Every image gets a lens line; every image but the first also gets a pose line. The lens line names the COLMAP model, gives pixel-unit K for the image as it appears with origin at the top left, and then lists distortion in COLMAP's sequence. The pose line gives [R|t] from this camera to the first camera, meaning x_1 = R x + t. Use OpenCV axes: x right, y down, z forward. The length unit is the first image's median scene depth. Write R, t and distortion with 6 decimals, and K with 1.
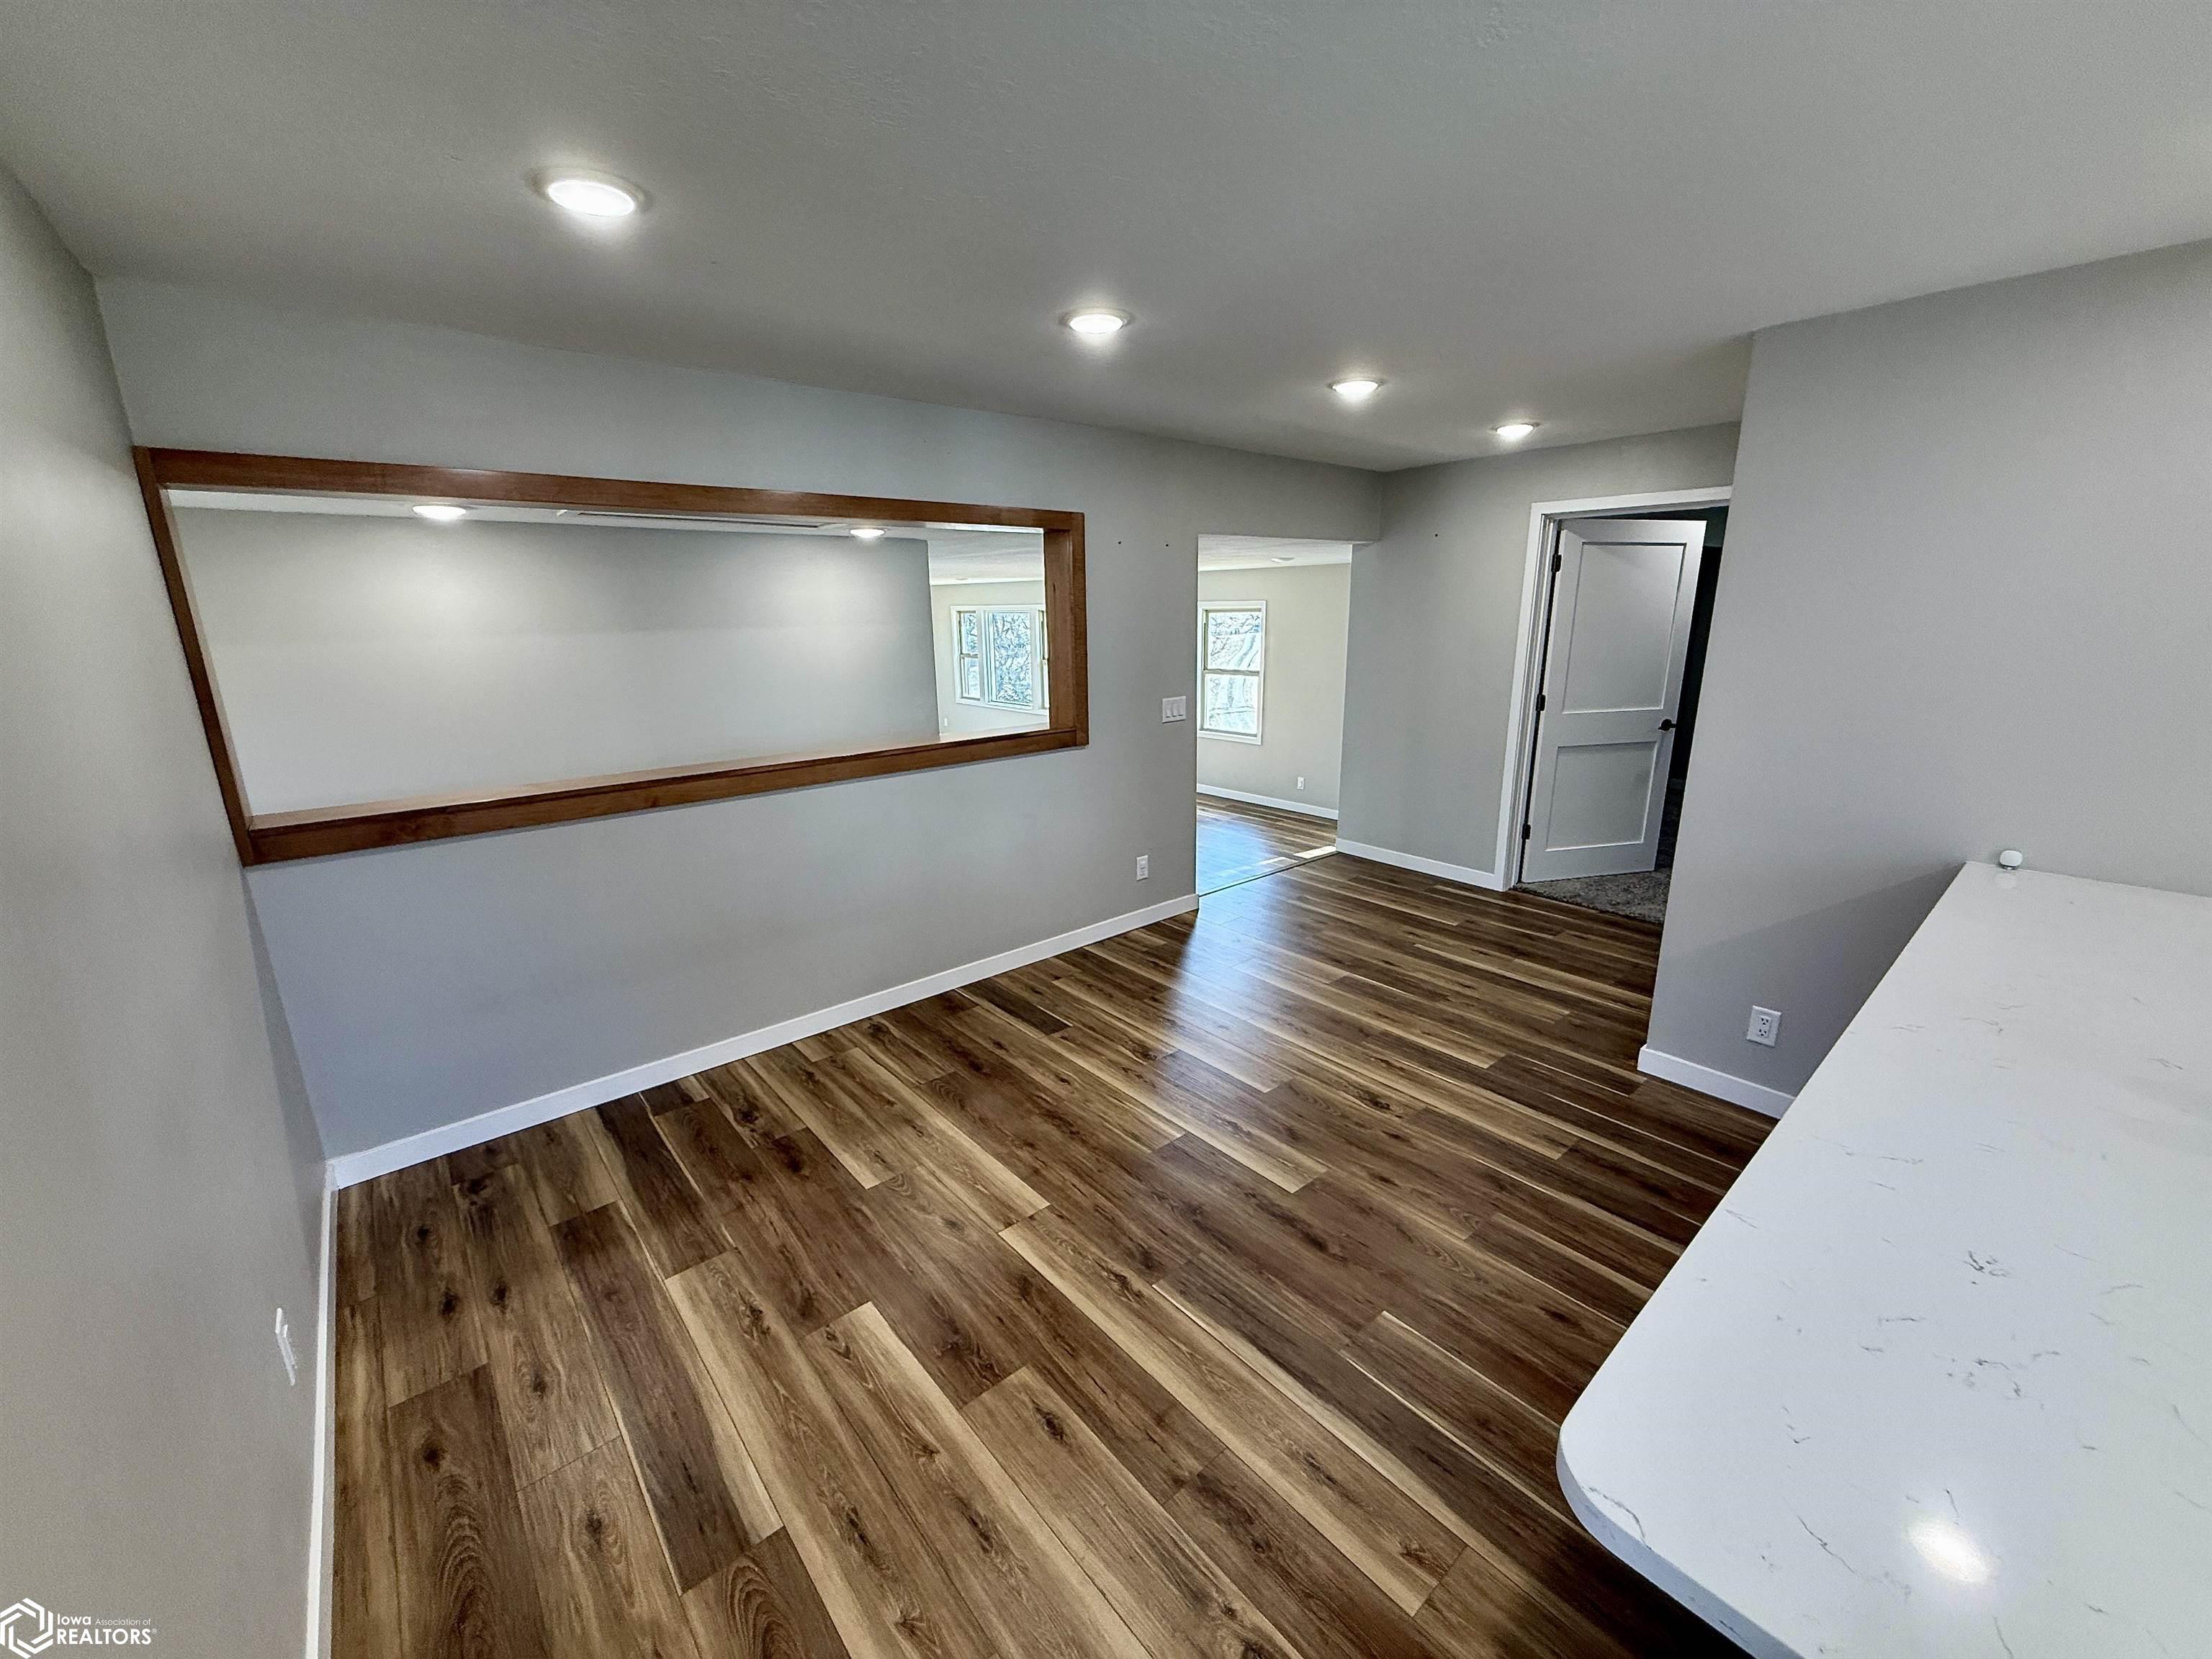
lens RADIAL K [[873.1, 0, 1106.0], [0, 873.1, 829.5], [0, 0, 1]] dist [-0.001744, -0.000084]
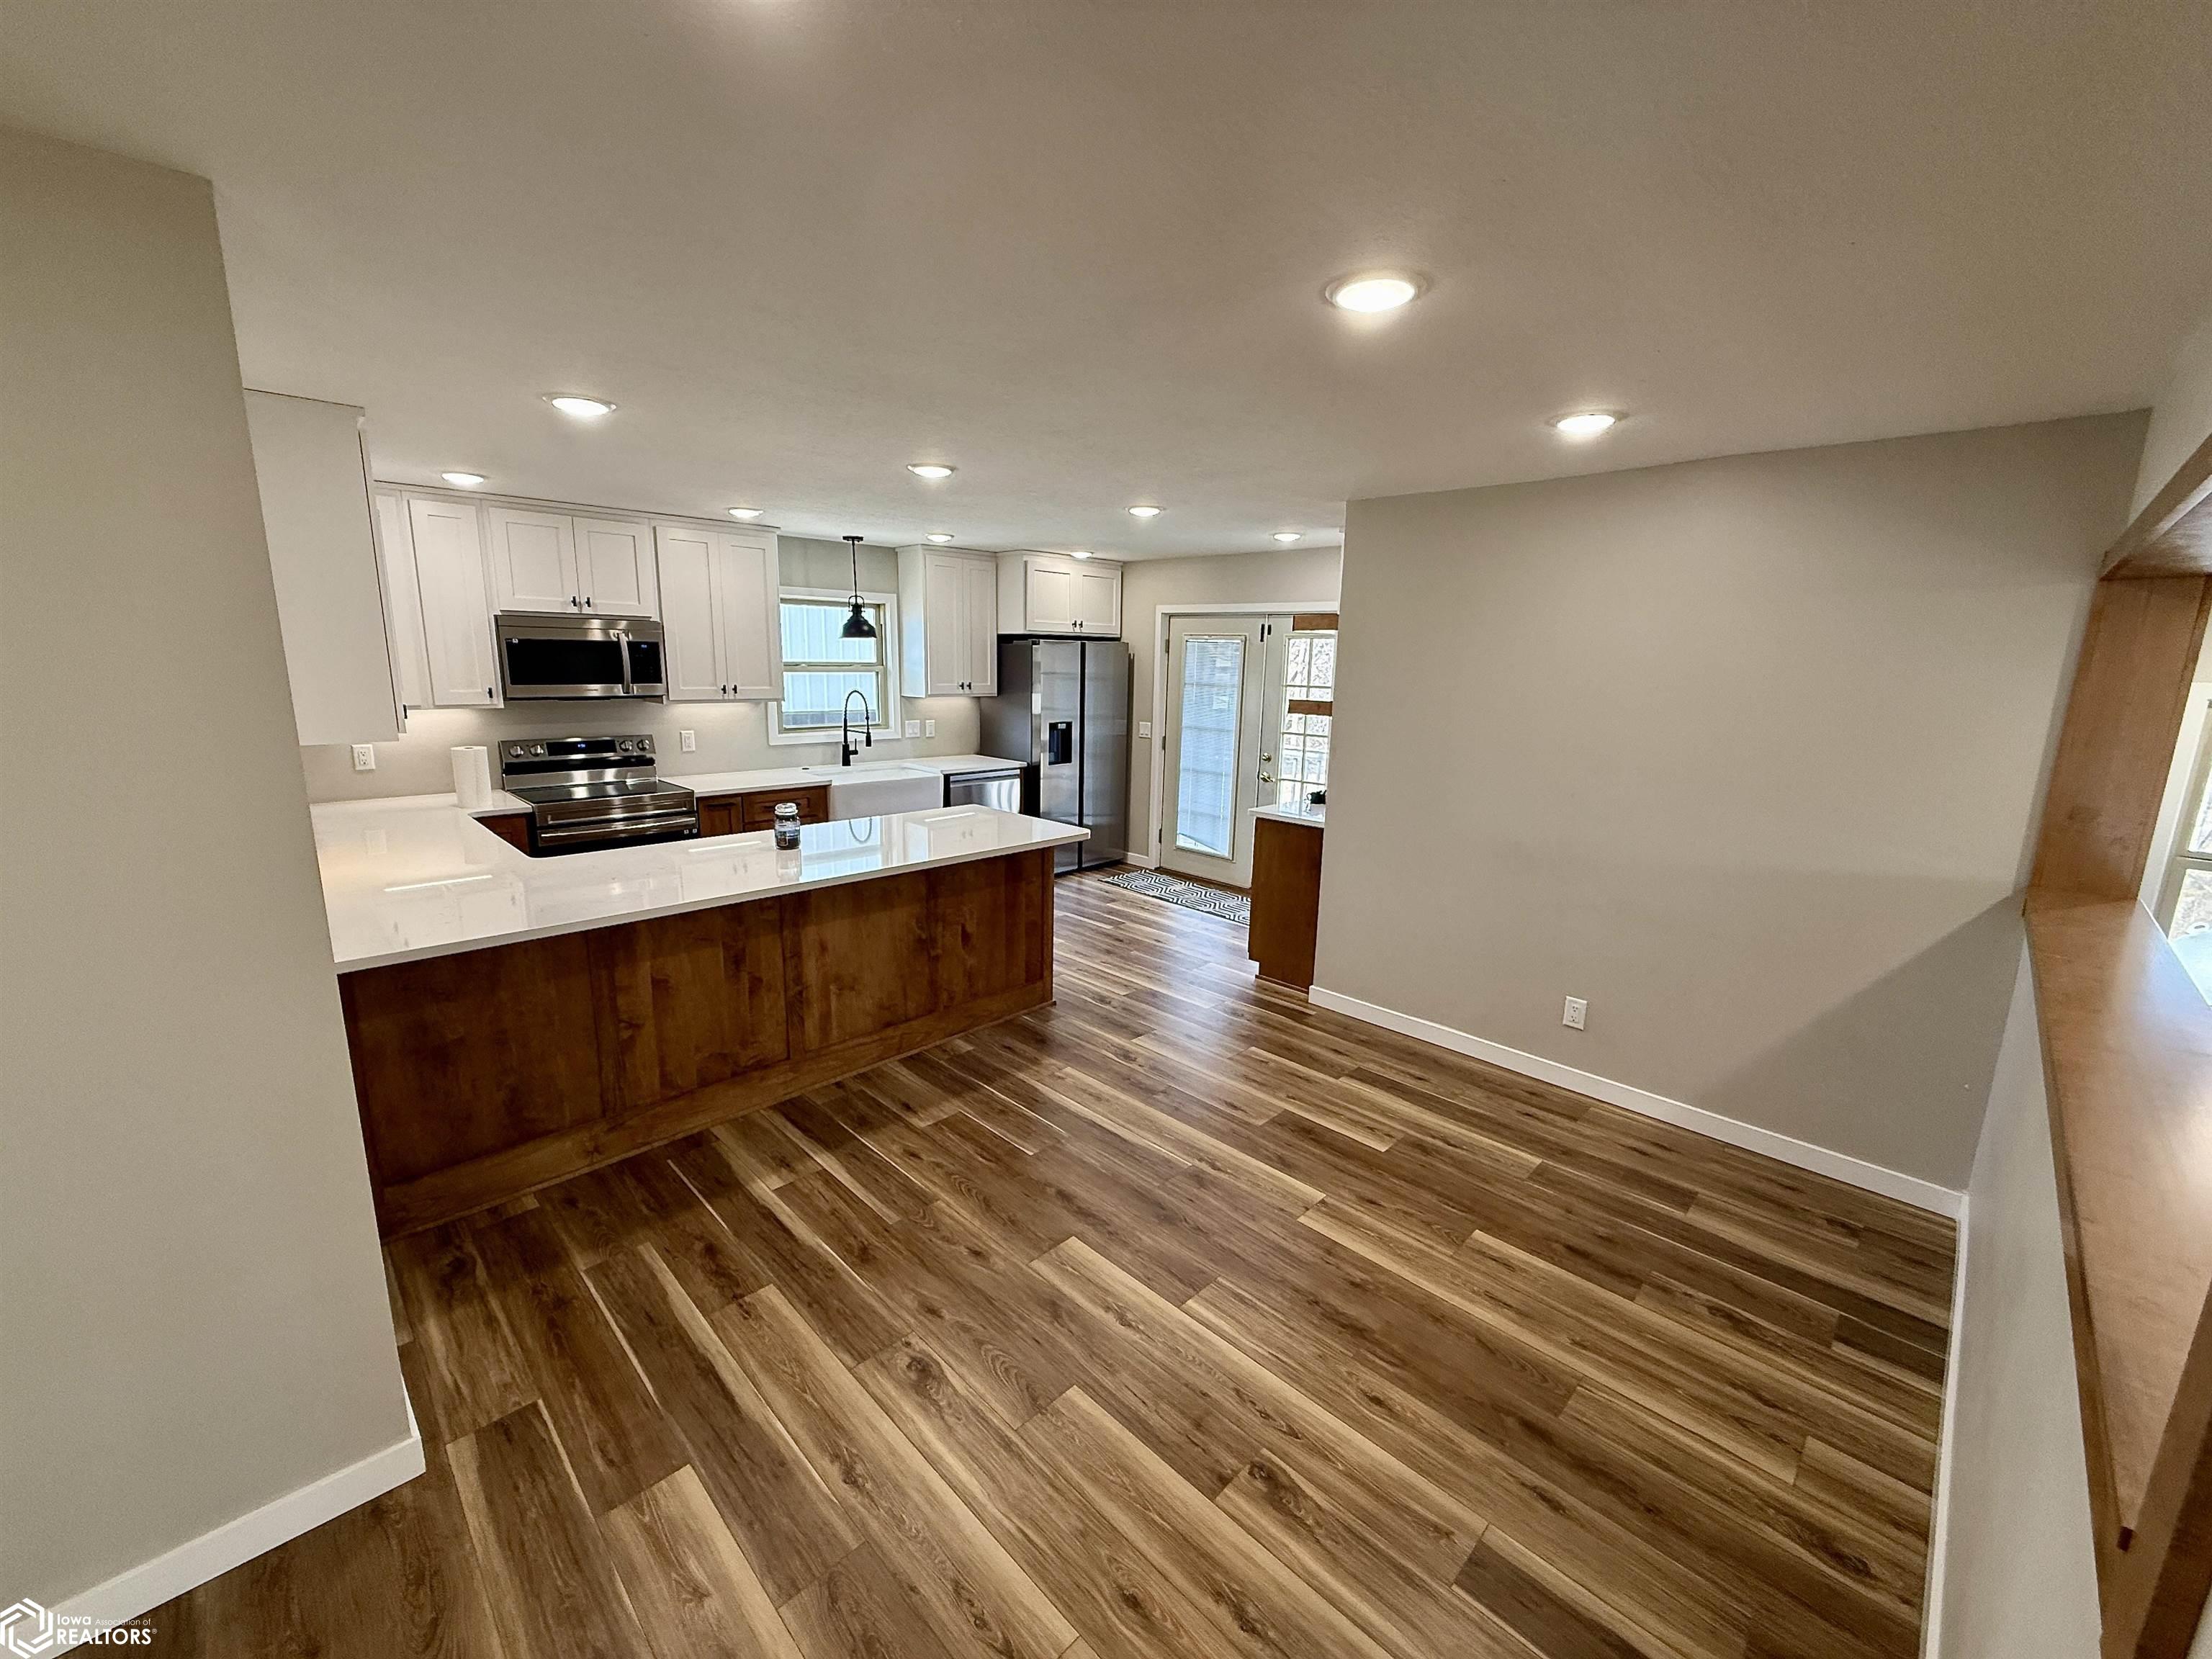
lens RADIAL K [[873.1, 0, 1106.0], [0, 873.1, 829.5], [0, 0, 1]] dist [-0.001744, -0.000084]
pose [[-0.996980, 0.007520, -0.077292, 0.236440], [-0.026767, 0.901027, 0.432936, -0.441817], [0.072898, 0.433698, -0.898105, 1.622022]]
